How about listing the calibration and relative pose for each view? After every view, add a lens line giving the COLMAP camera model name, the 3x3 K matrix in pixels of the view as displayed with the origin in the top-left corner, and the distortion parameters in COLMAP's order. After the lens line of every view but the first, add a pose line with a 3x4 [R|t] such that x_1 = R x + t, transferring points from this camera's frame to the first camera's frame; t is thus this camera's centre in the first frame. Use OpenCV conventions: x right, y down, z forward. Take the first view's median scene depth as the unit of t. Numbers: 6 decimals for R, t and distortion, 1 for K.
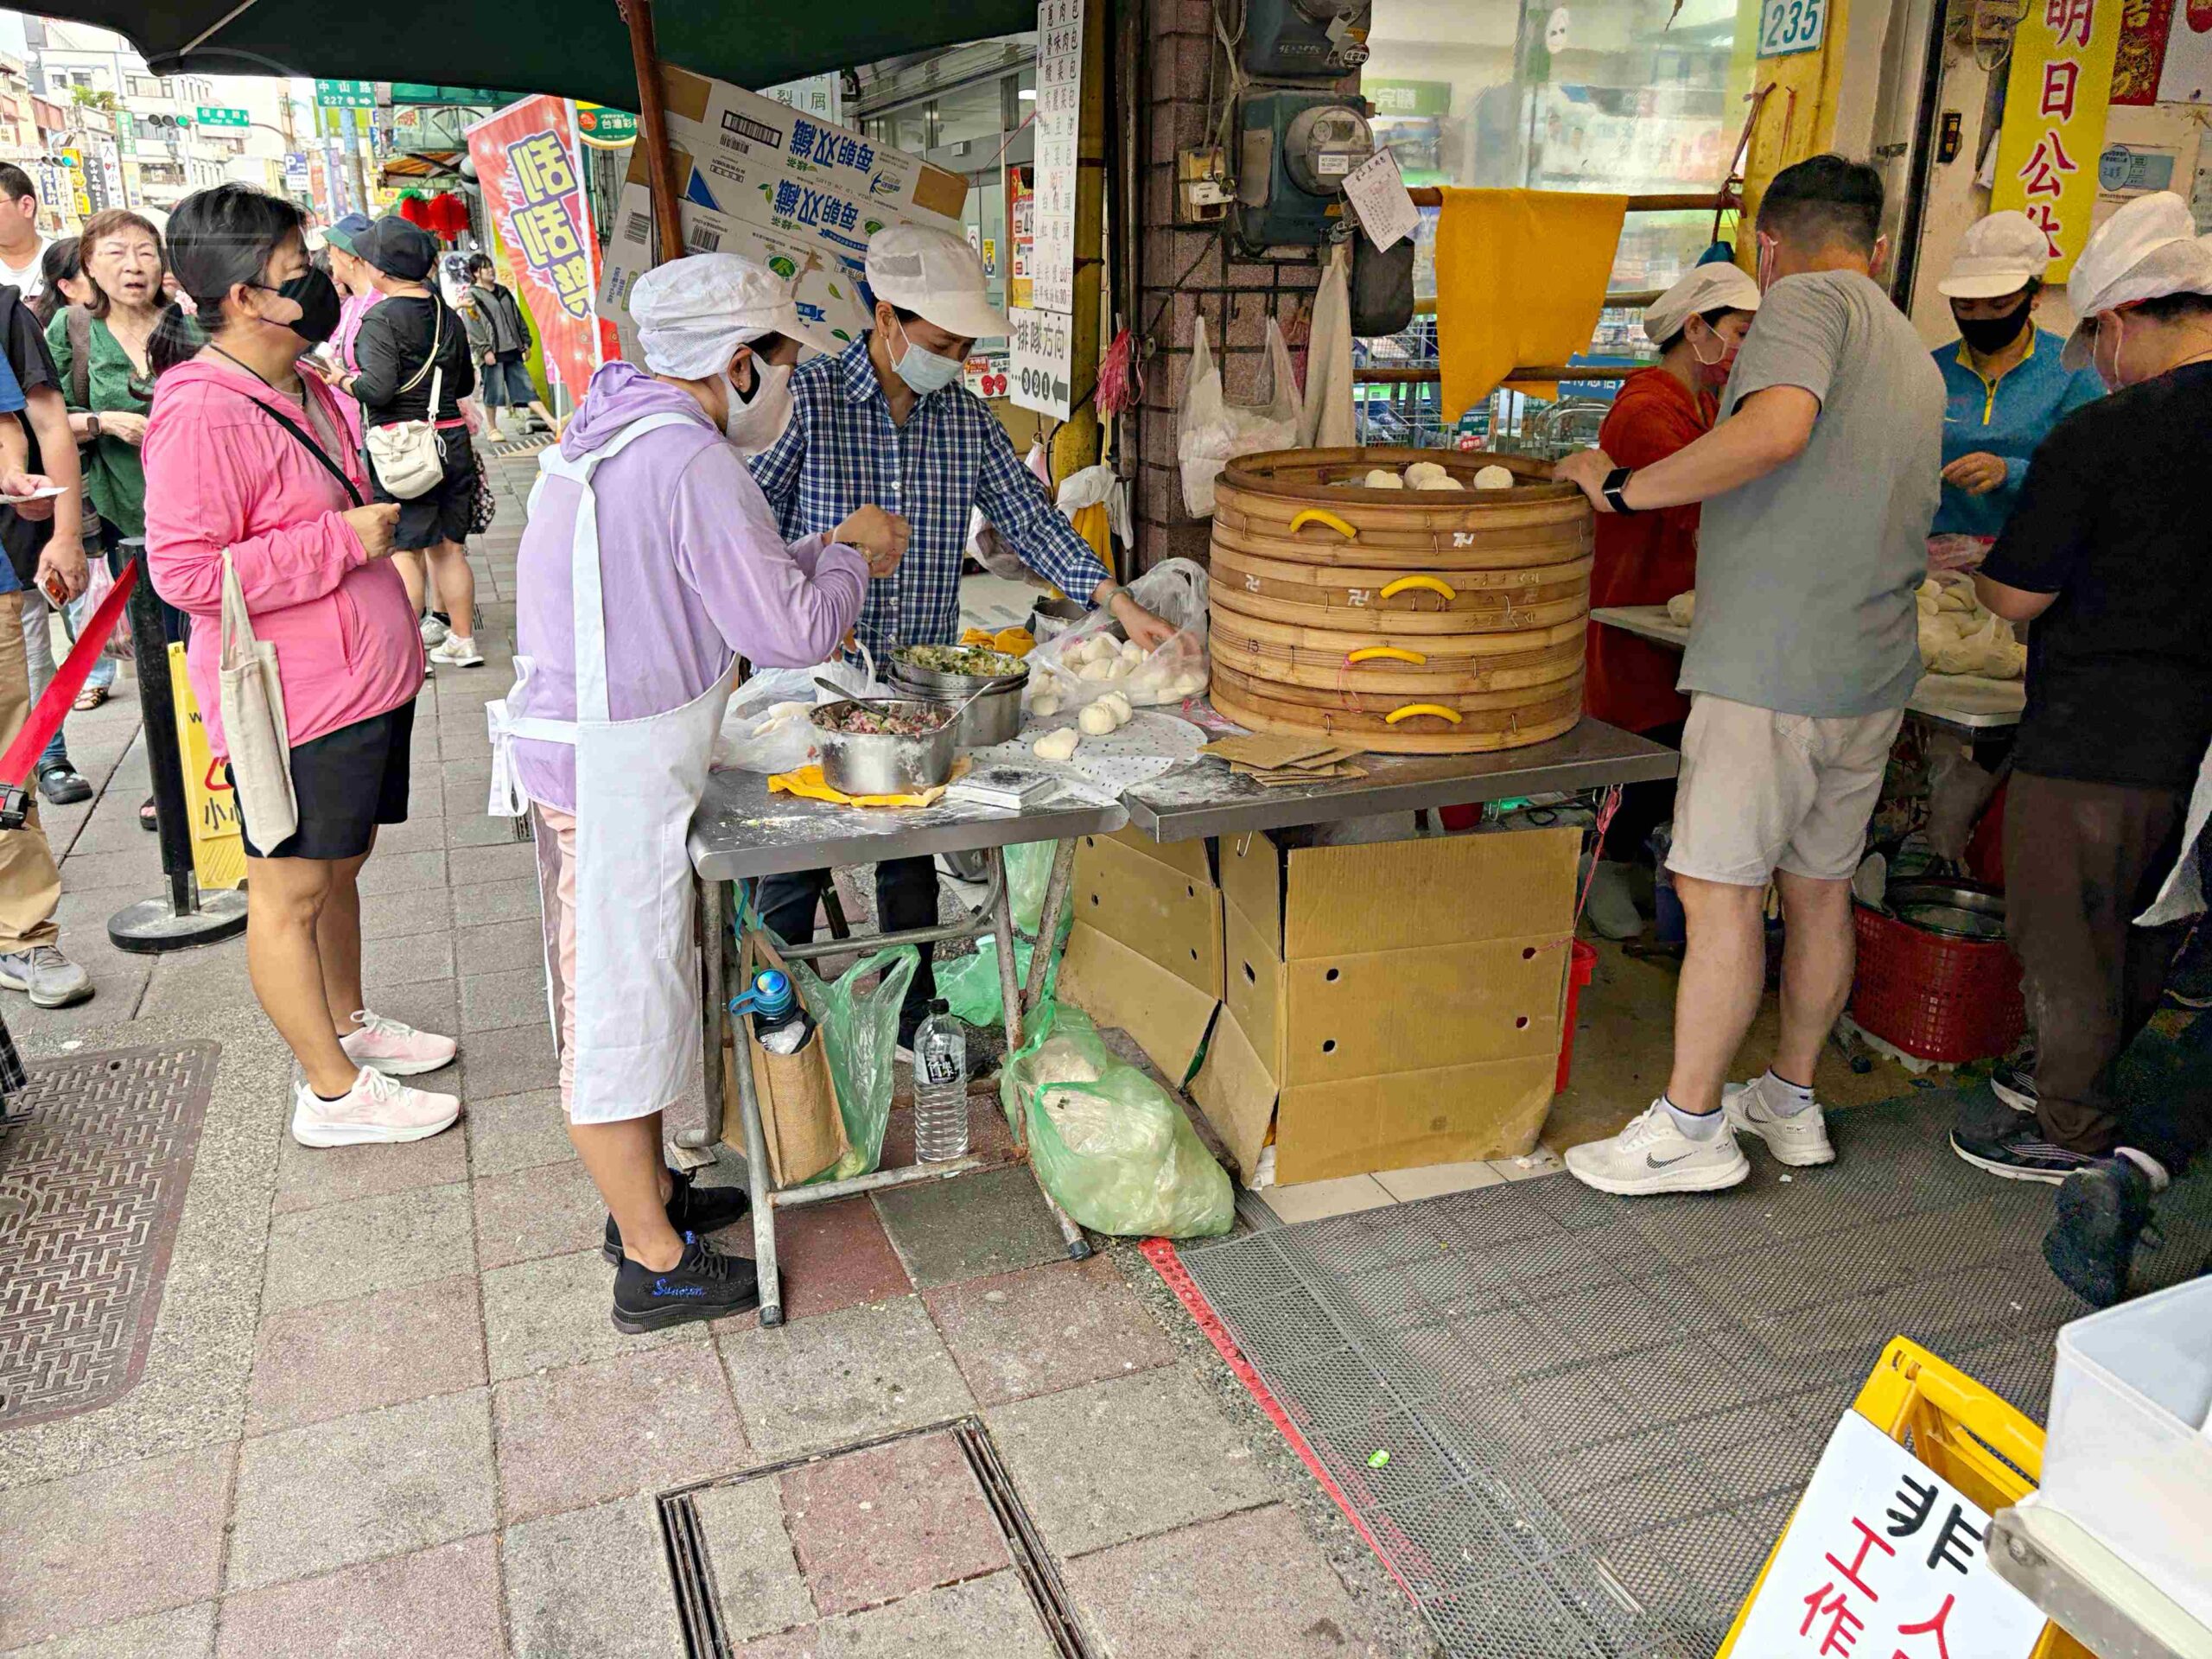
lens RADIAL K [[1696.1, 0, 1110.3], [0, 1696.1, 828.0], [0, 0, 1]] dist [0.041117, -0.057220]
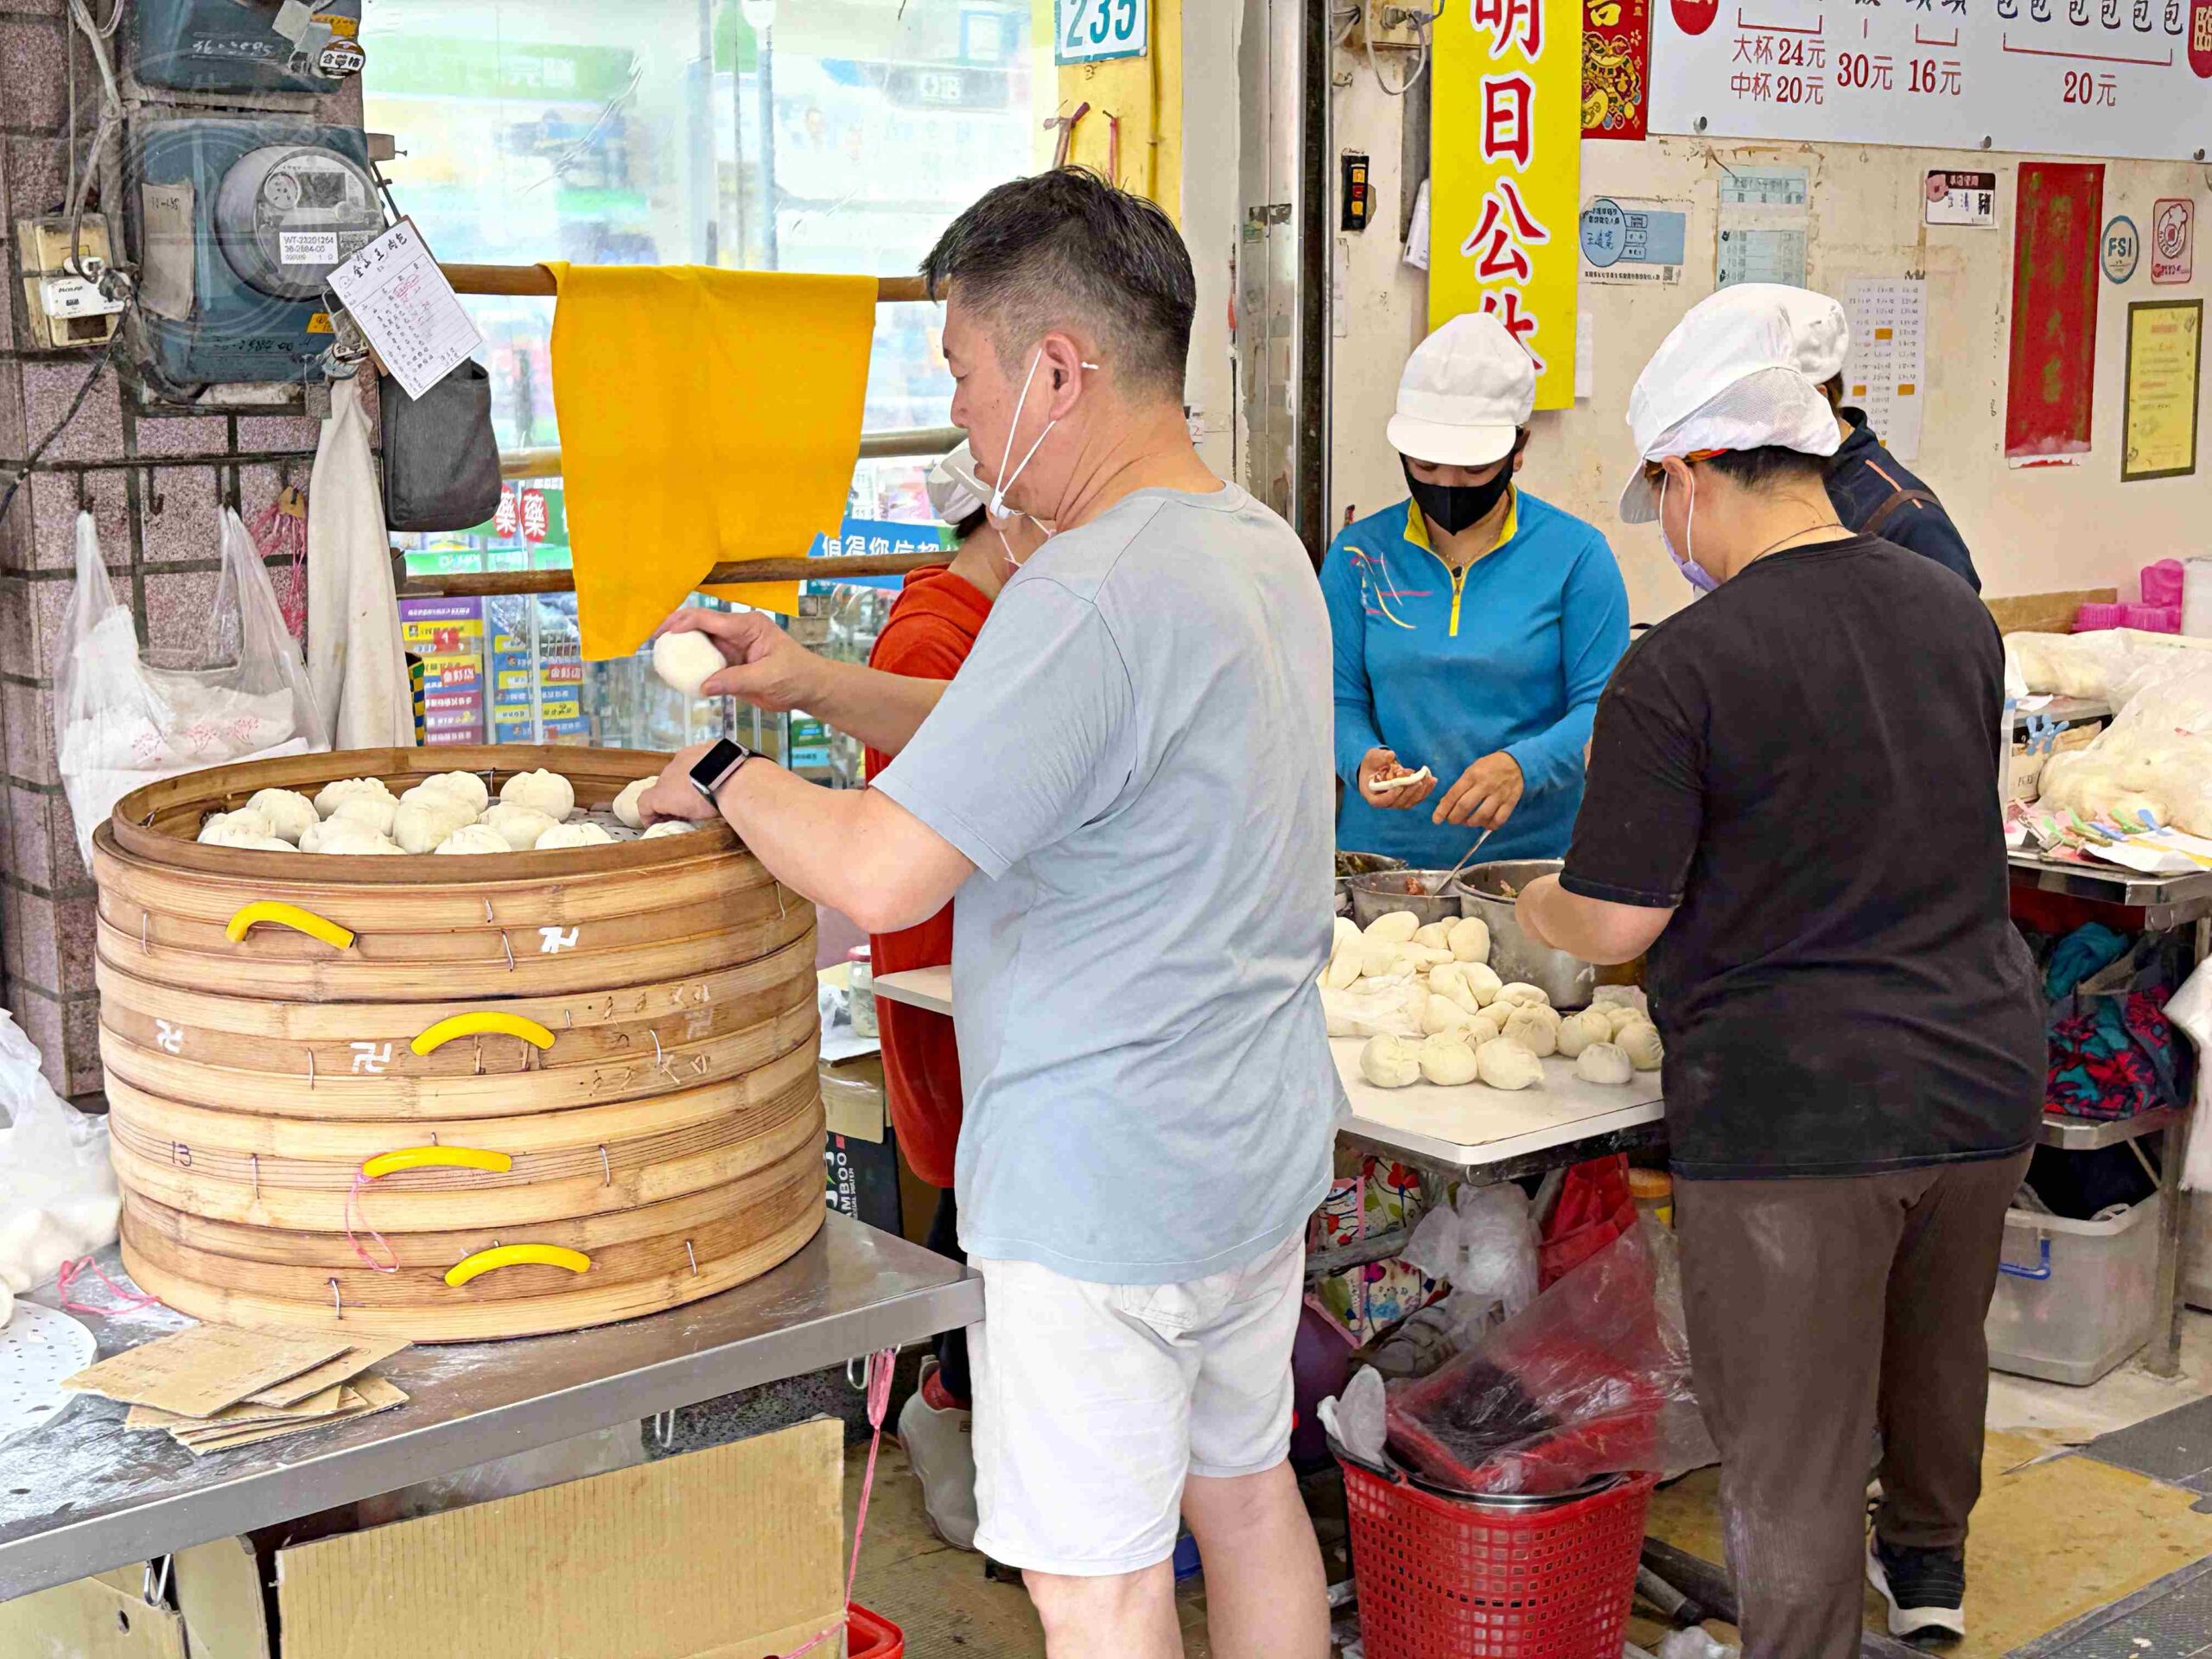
lens RADIAL K [[2888.3, 0, 1127.5], [0, 2888.3, 837.1], [0, 0, 1]] dist [0.193011, -0.670669]
pose [[0.949134, -0.062280, 0.308653, 0.073870], [0.104240, 0.987119, -0.121365, -0.054082], [-0.297119, 0.147366, 0.943400, 0.048473]]
